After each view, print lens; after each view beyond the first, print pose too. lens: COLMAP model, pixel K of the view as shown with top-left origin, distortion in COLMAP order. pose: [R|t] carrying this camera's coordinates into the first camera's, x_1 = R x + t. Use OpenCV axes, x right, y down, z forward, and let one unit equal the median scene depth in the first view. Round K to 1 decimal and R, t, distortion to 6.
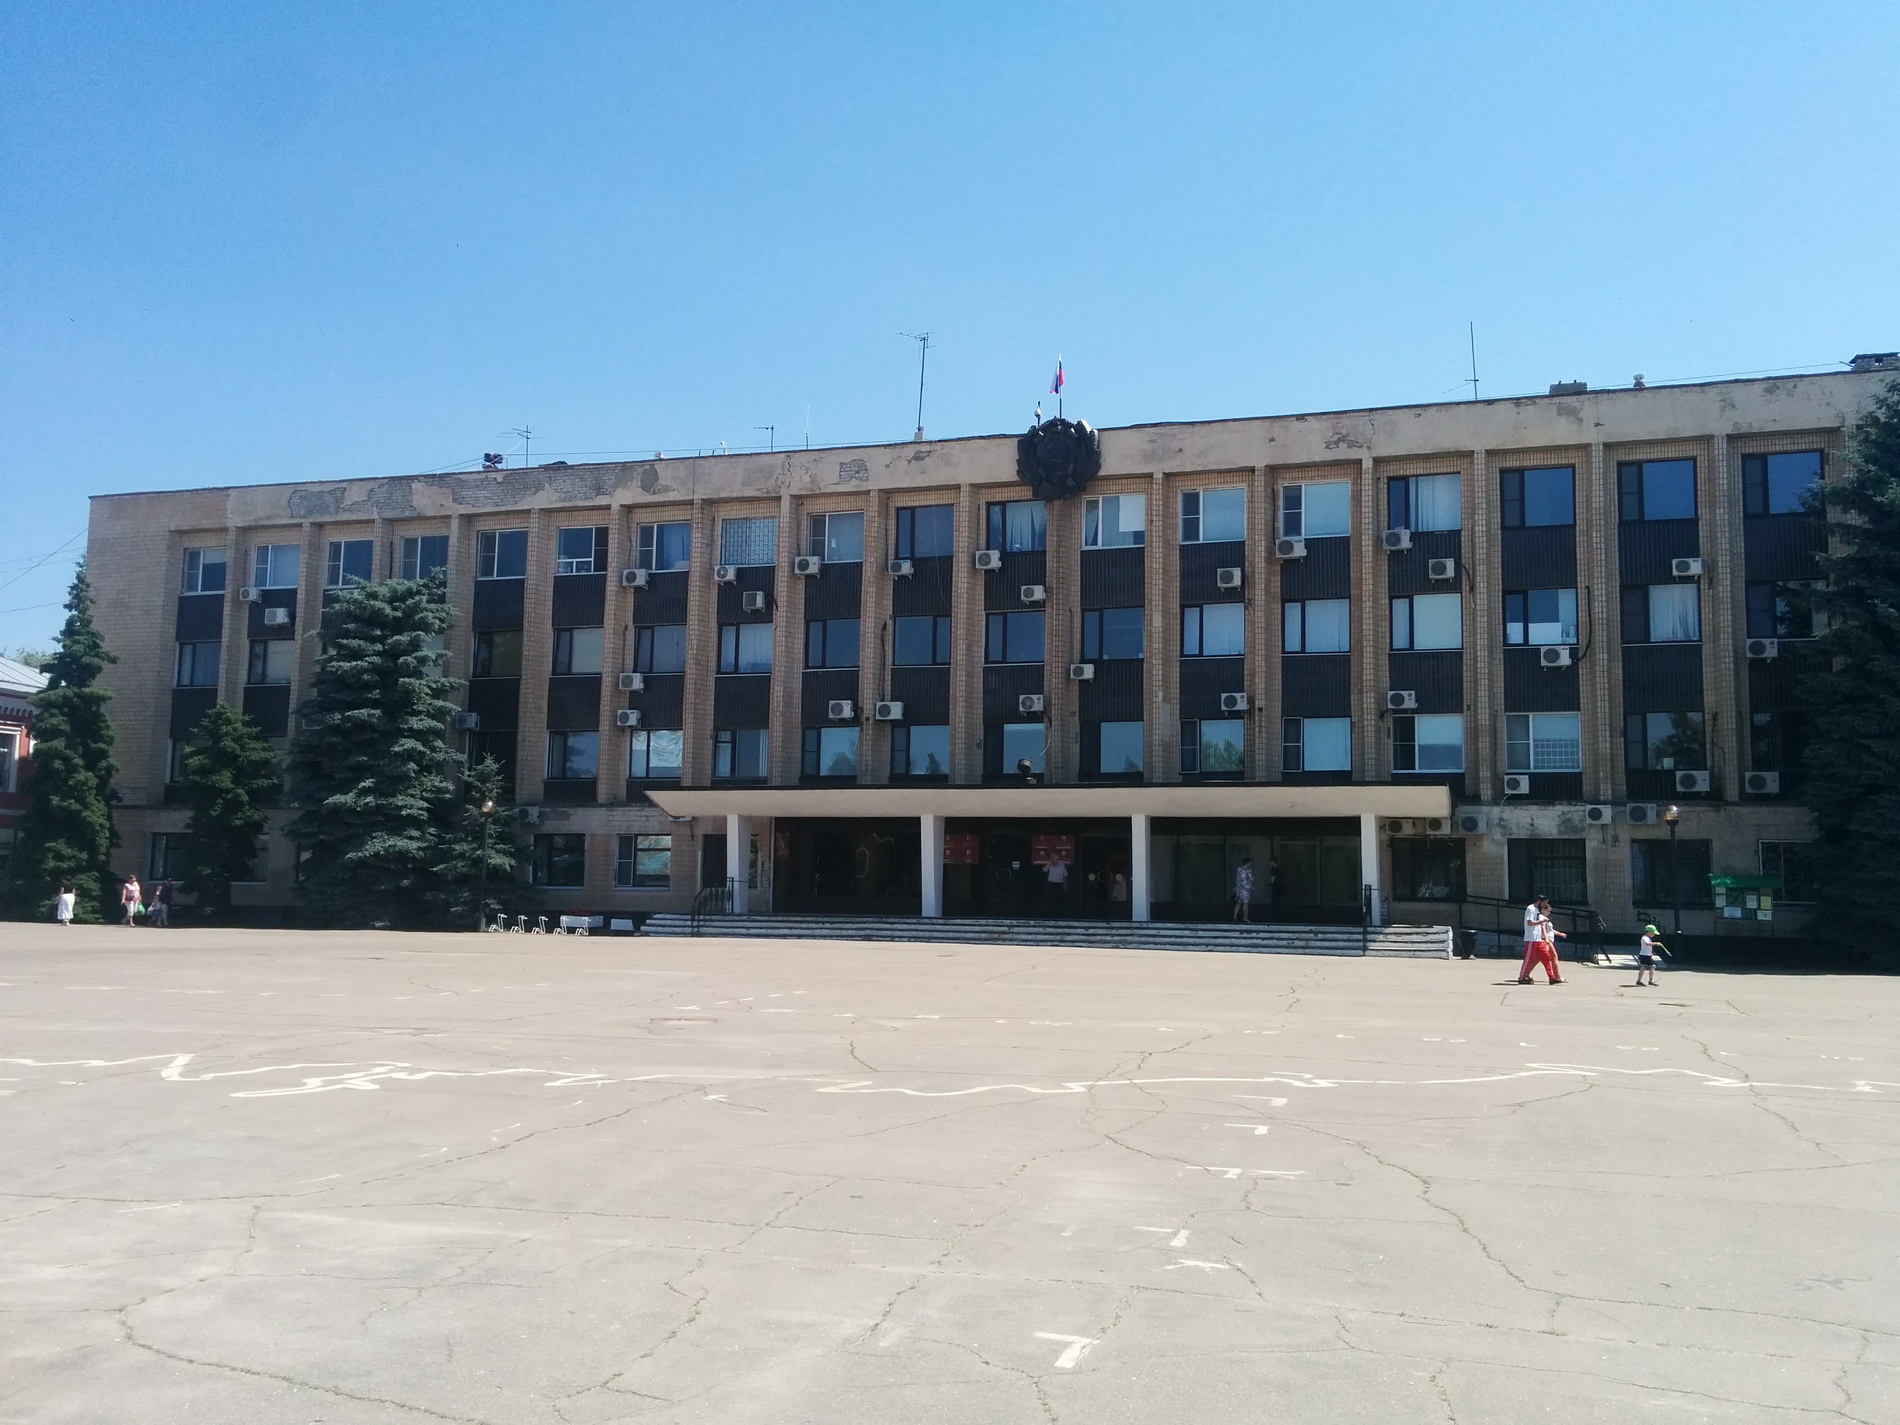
lens RADIAL K [[1626.1, 0, 950.0], [0, 1626.1, 712.5], [0, 0, 1]] dist [0.078350, -0.081893]
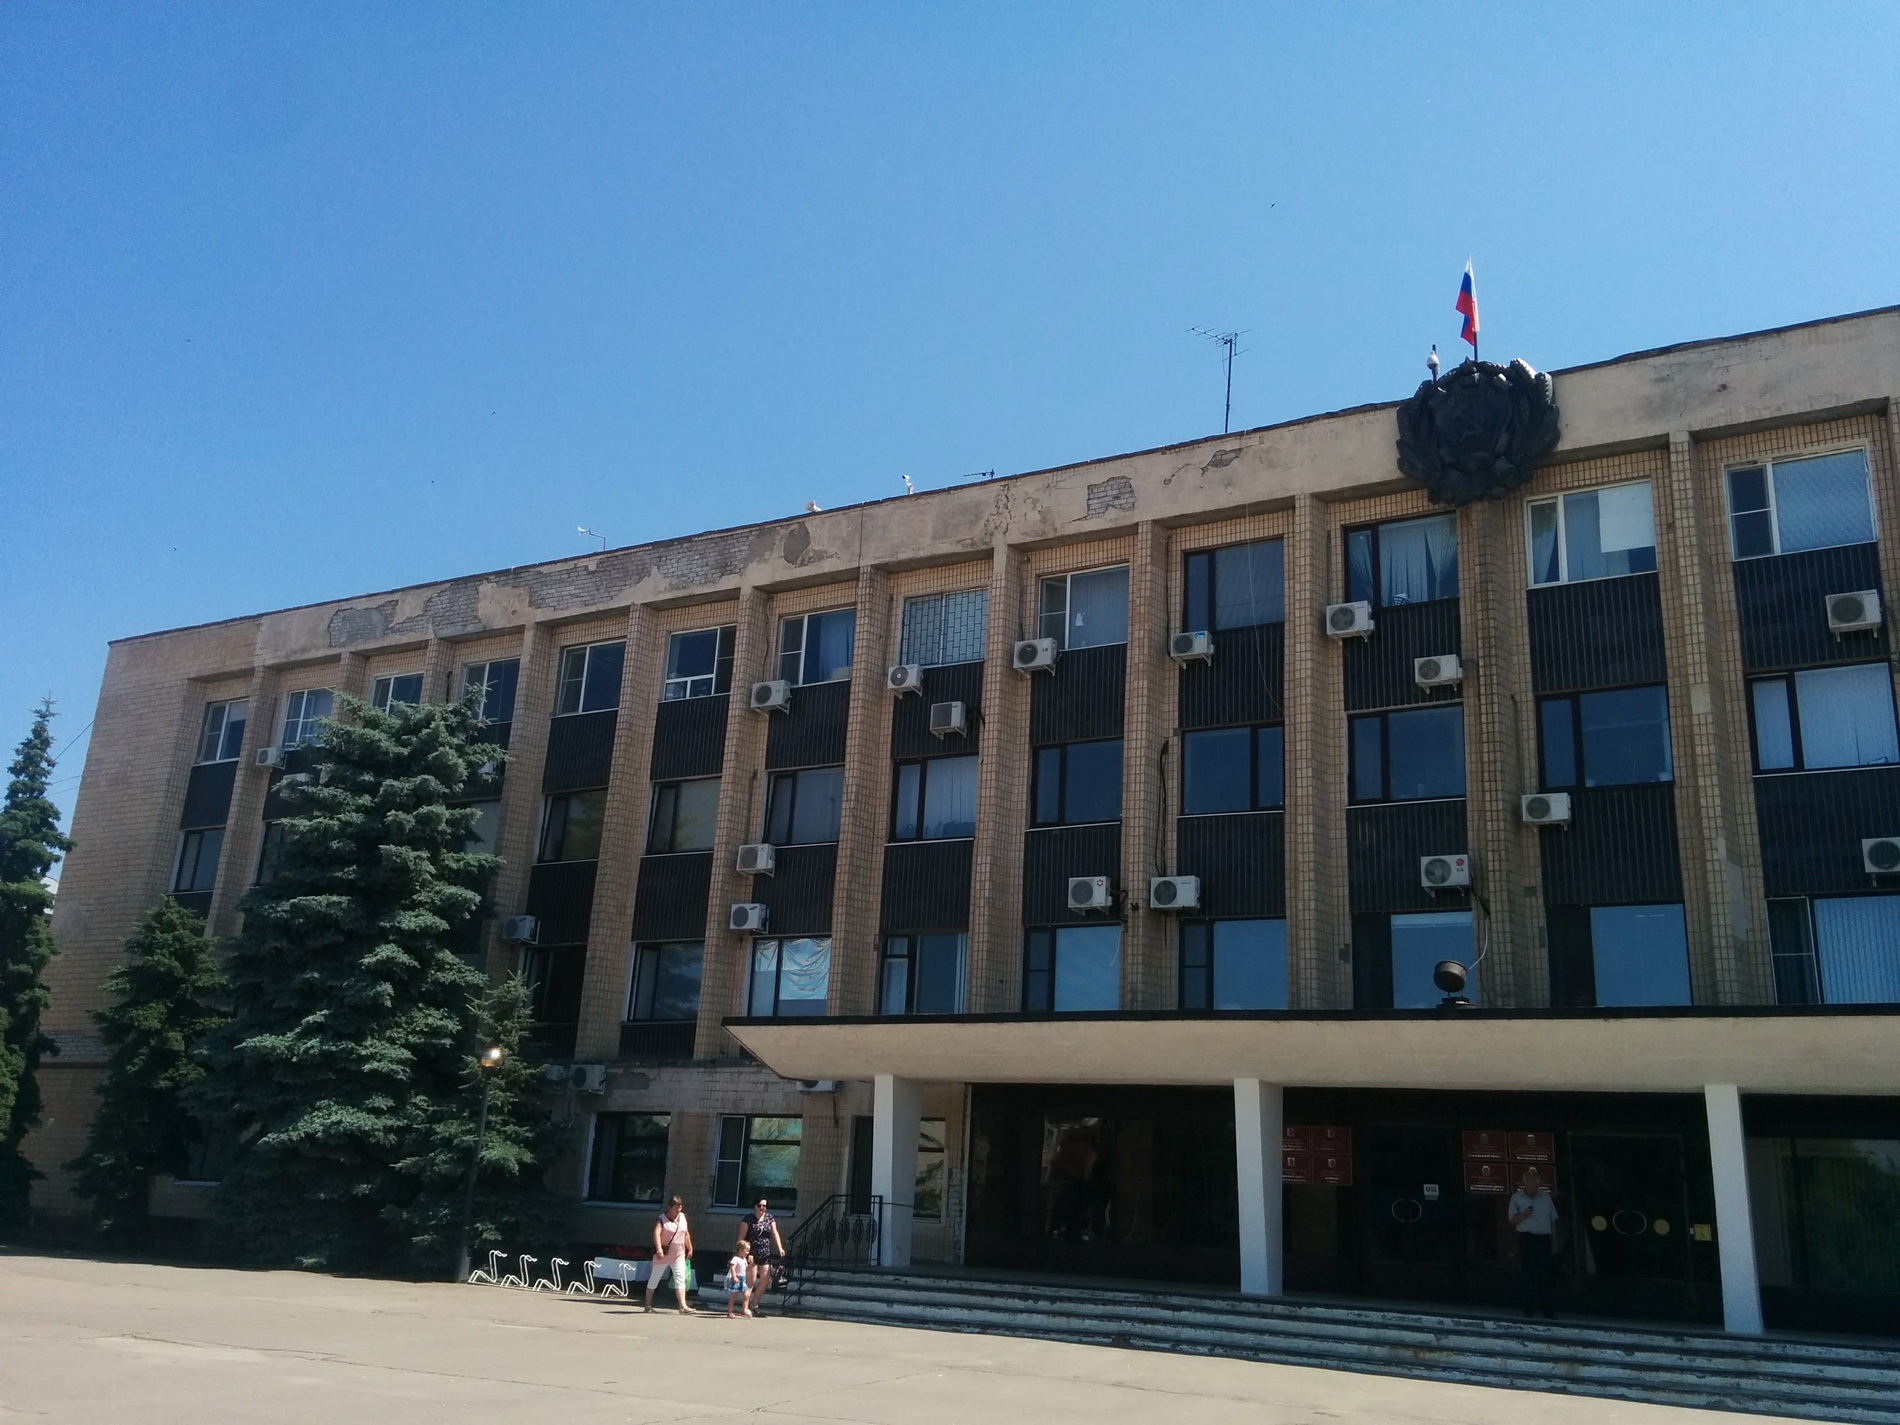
lens RADIAL K [[1626.1, 0, 950.0], [0, 1626.1, 712.5], [0, 0, 1]] dist [0.078350, -0.081893]
pose [[0.980226, -0.025123, -0.196281, -0.001587], [-0.012446, 0.982117, -0.187861, 0.043731], [0.197490, 0.186589, 0.962384, 0.434272]]
